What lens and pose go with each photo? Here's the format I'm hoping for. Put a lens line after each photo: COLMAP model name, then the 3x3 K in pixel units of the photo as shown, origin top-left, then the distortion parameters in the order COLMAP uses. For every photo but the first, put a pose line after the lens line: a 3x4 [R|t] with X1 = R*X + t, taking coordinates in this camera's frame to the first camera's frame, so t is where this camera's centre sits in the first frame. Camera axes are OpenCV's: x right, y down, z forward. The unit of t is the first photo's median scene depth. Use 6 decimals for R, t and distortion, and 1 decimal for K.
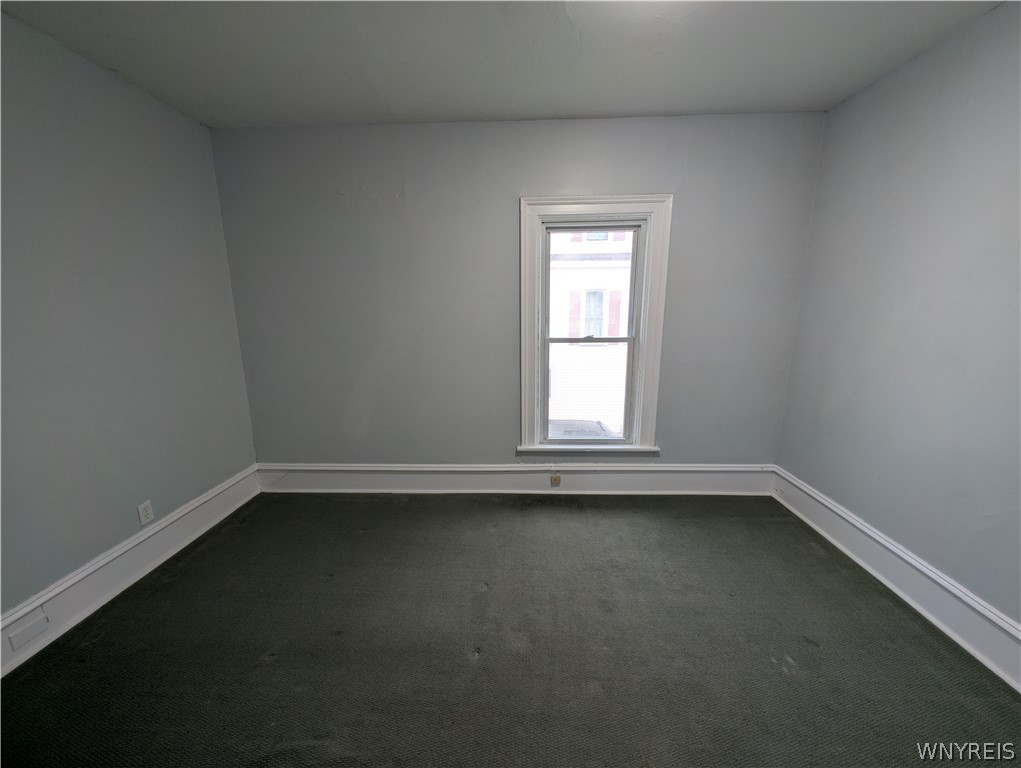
lens RADIAL K [[384.8, 0, 510.2], [0, 384.8, 386.0], [0, 0, 1]] dist [0.015148, -0.009463]
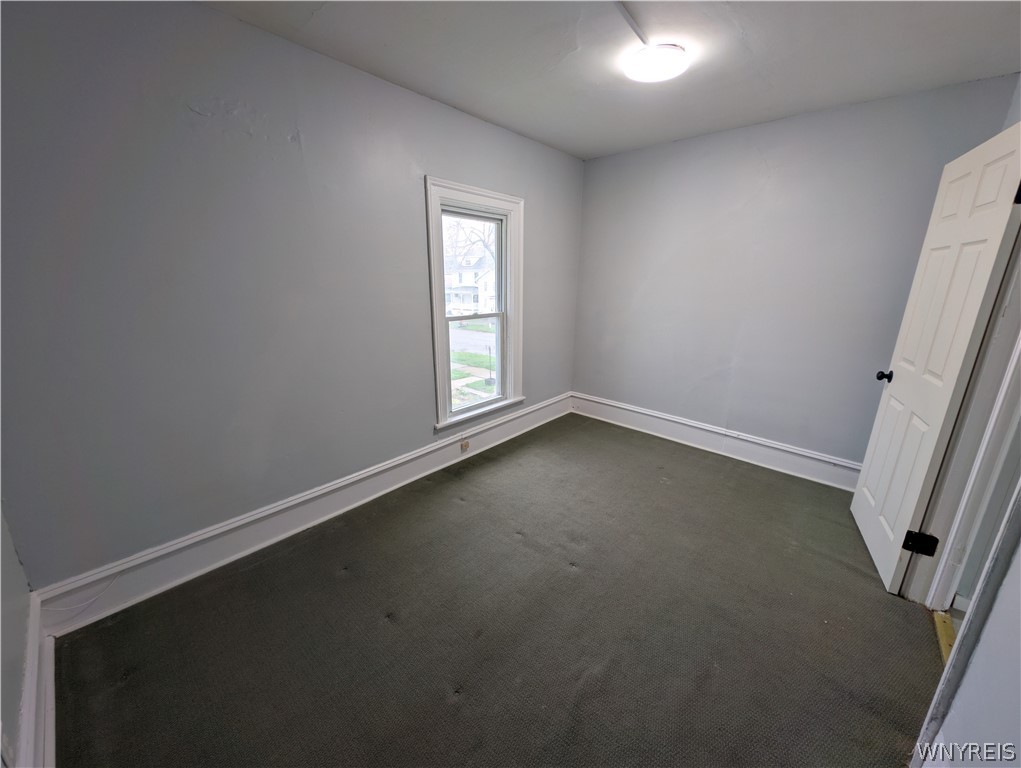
lens RADIAL K [[384.8, 0, 510.2], [0, 384.8, 386.0], [0, 0, 1]] dist [0.015148, -0.009463]
pose [[0.644559, -0.192776, 0.739852, -0.615596], [0.148135, 0.980842, 0.126513, -0.047573], [-0.750067, 0.028053, 0.660767, 0.179249]]
